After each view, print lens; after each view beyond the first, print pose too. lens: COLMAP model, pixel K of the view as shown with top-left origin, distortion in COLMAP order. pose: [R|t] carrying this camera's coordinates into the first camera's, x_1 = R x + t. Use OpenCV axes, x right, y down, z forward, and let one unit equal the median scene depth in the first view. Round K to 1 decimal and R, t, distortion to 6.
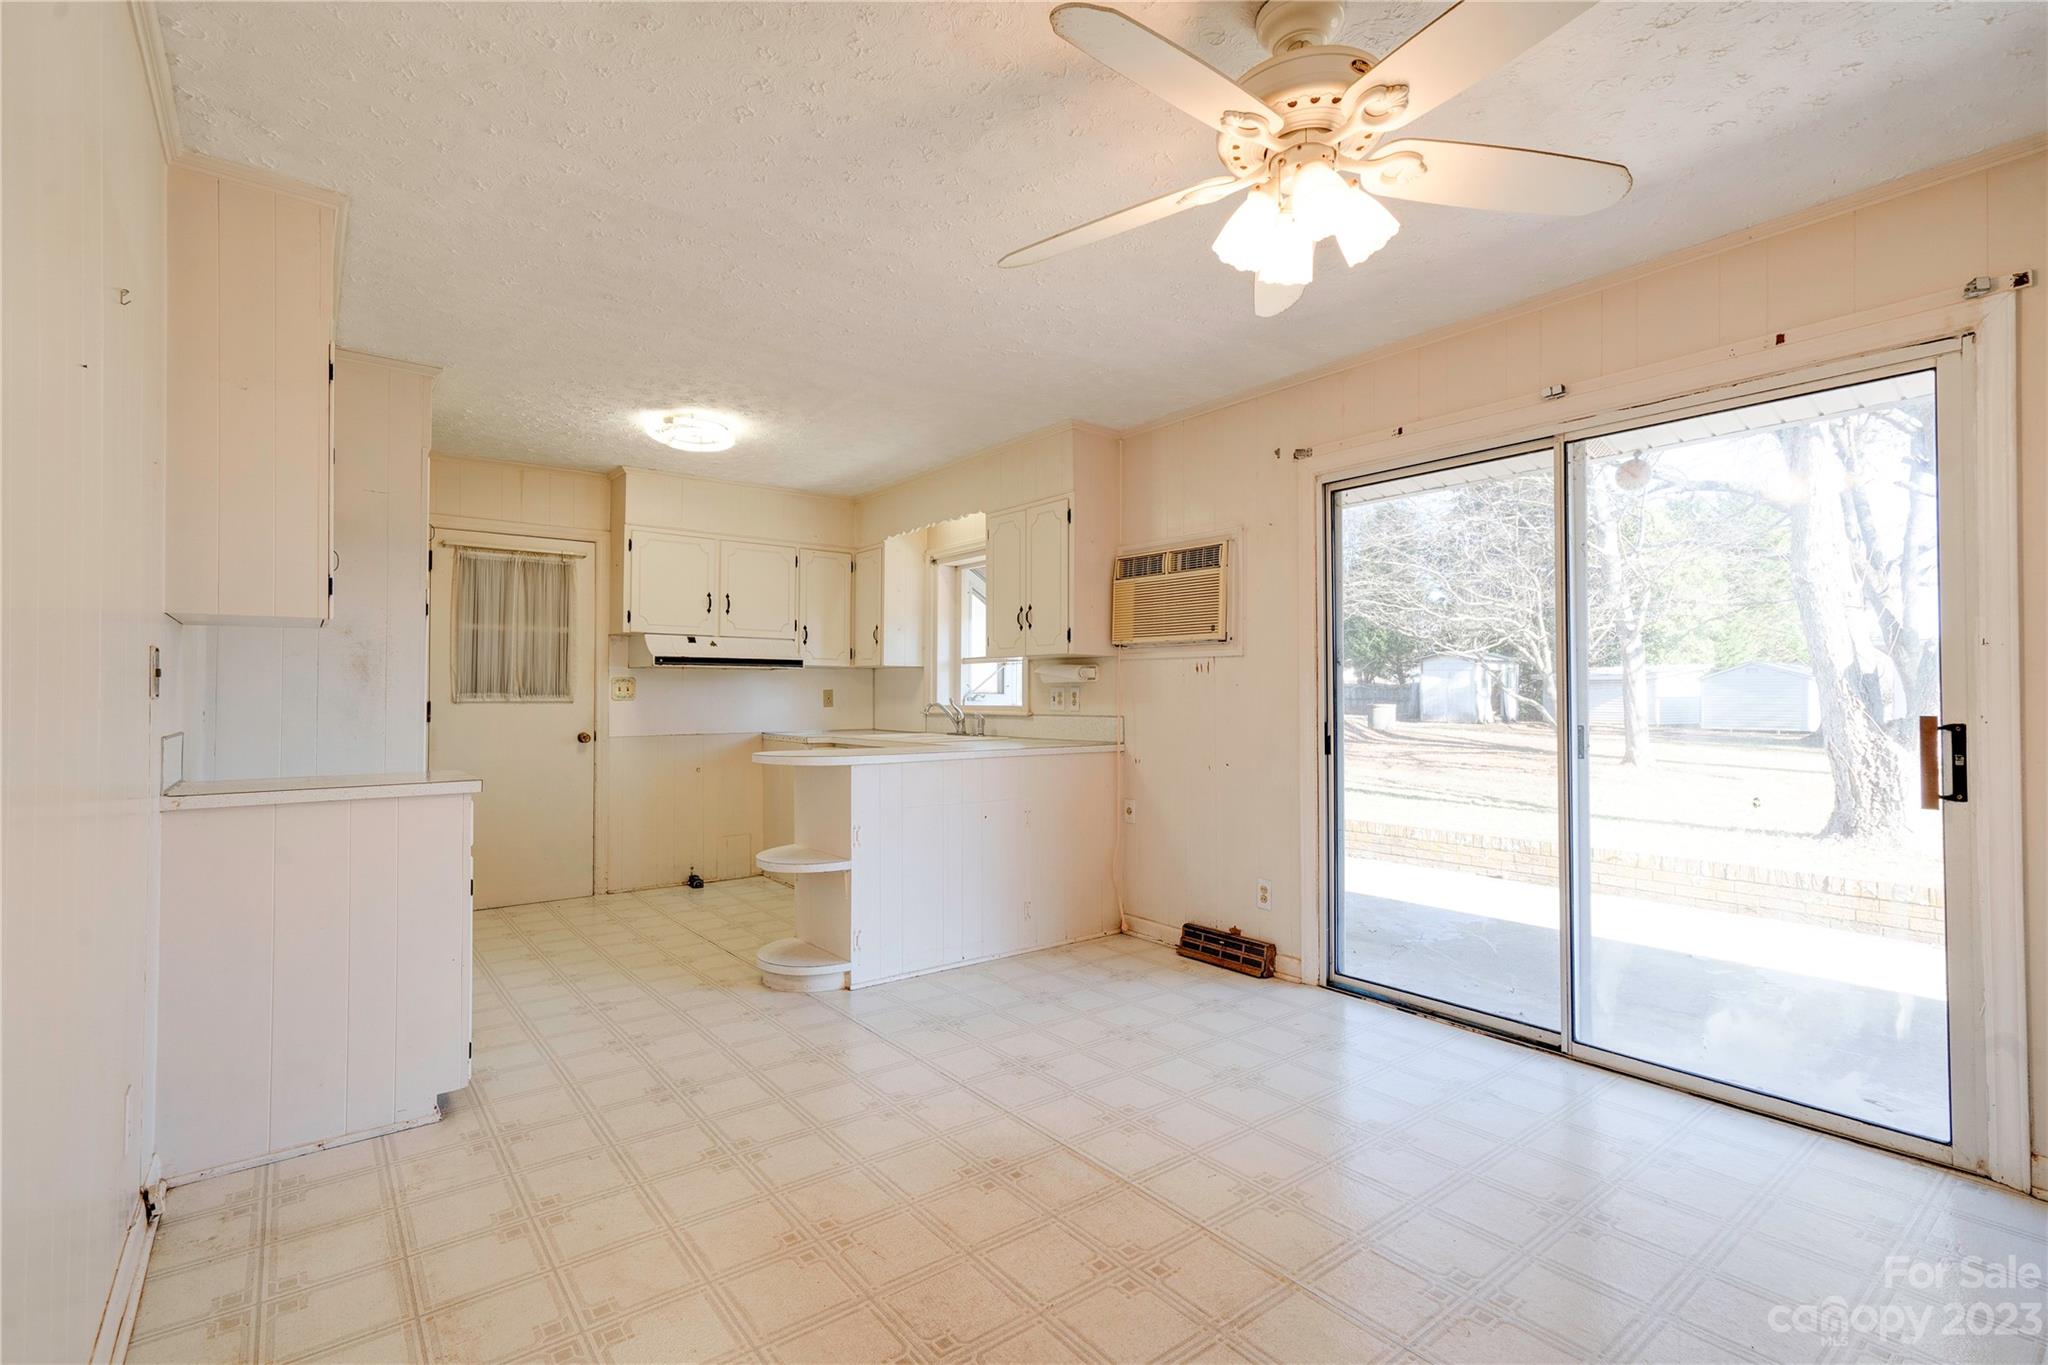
lens RADIAL K [[933.4, 0, 1009.9], [0, 933.4, 676.3], [0, 0, 1]] dist [-0.005970, 0.008399]
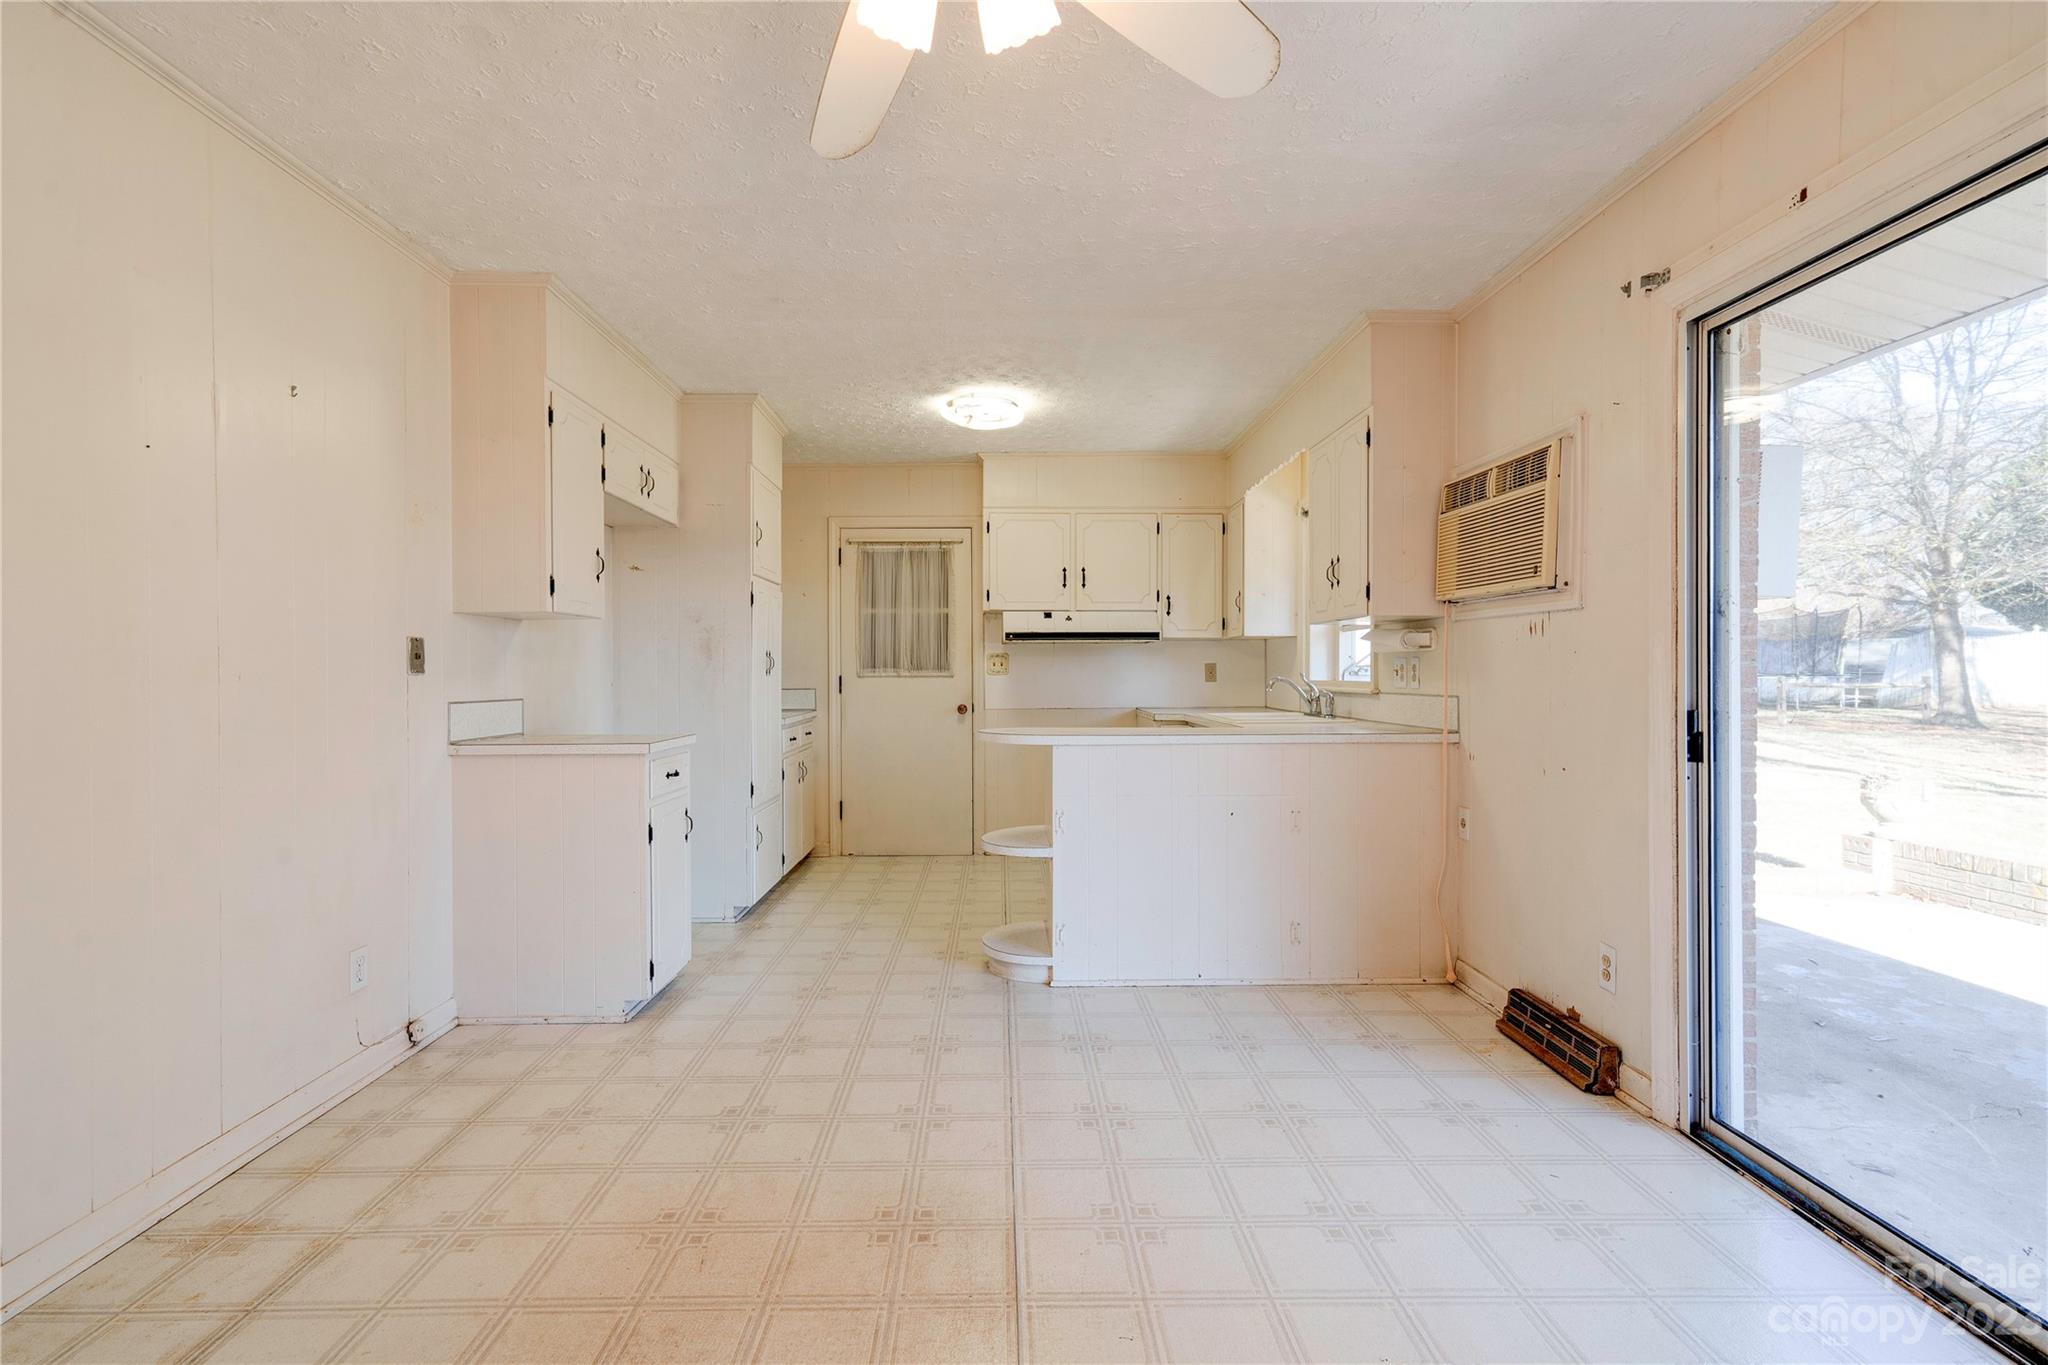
lens RADIAL K [[933.4, 0, 1008.8], [0, 933.4, 676.3], [0, 0, 1]] dist [-0.005970, 0.008399]
pose [[0.798740, 0.000488, -0.601676, 0.319016], [0.016082, 0.999625, 0.022159, 0.005567], [0.601461, -0.027376, 0.798433, 0.215360]]
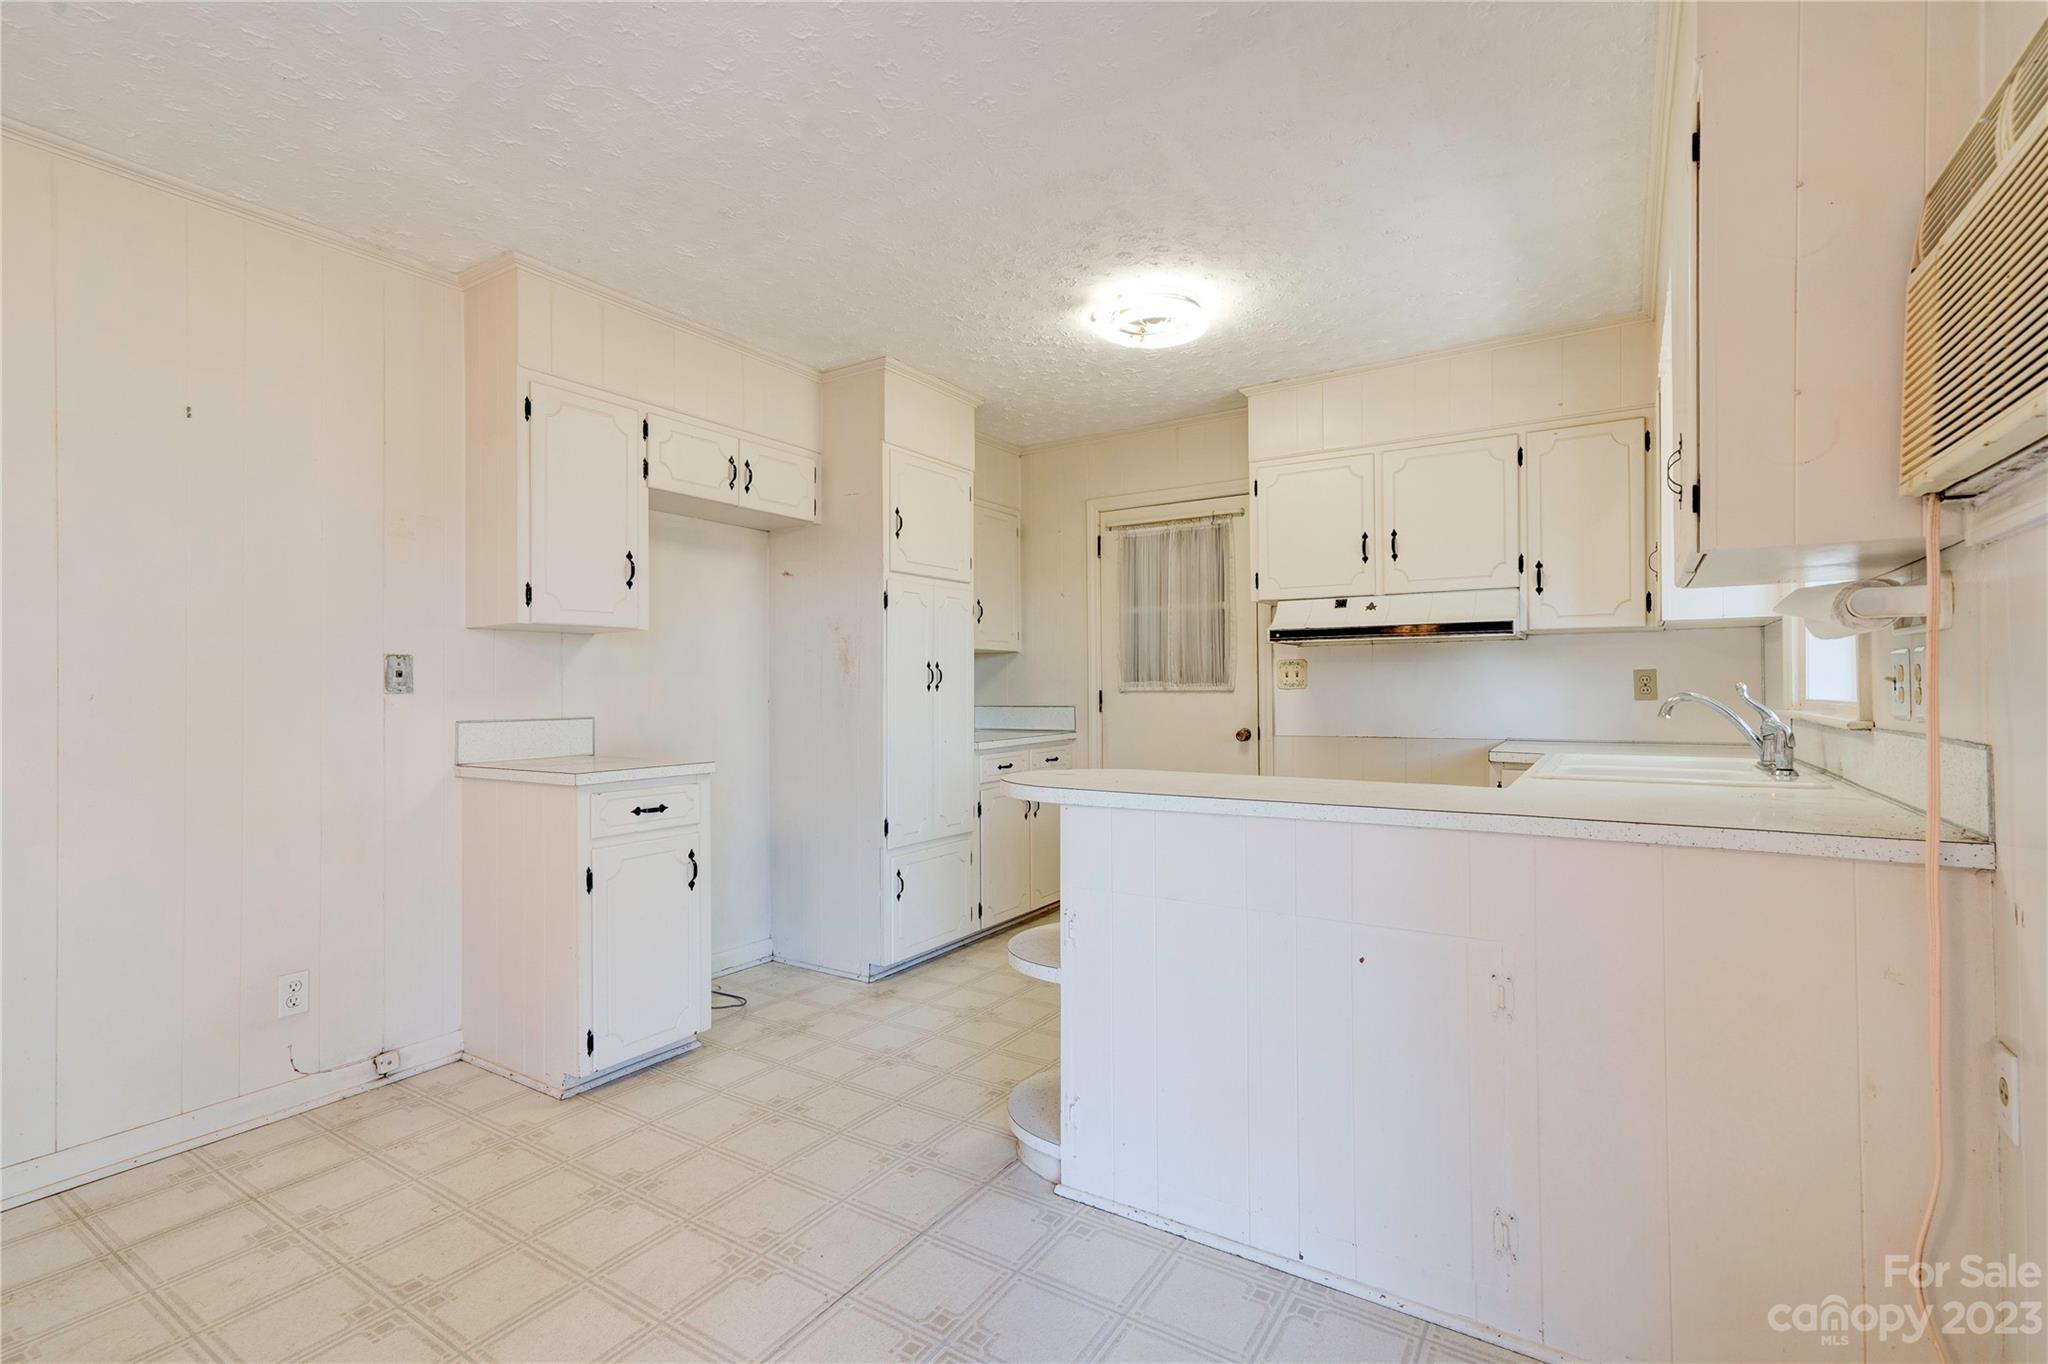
lens RADIAL K [[933.4, 0, 1011.8], [0, 933.4, 680.1], [0, 0, 1]] dist [-0.005970, 0.008399]
pose [[0.327107, -0.009575, -0.944939, 0.331188], [0.028407, 0.999596, -0.000295, 0.016298], [0.944560, -0.026746, 0.327247, 0.712148]]
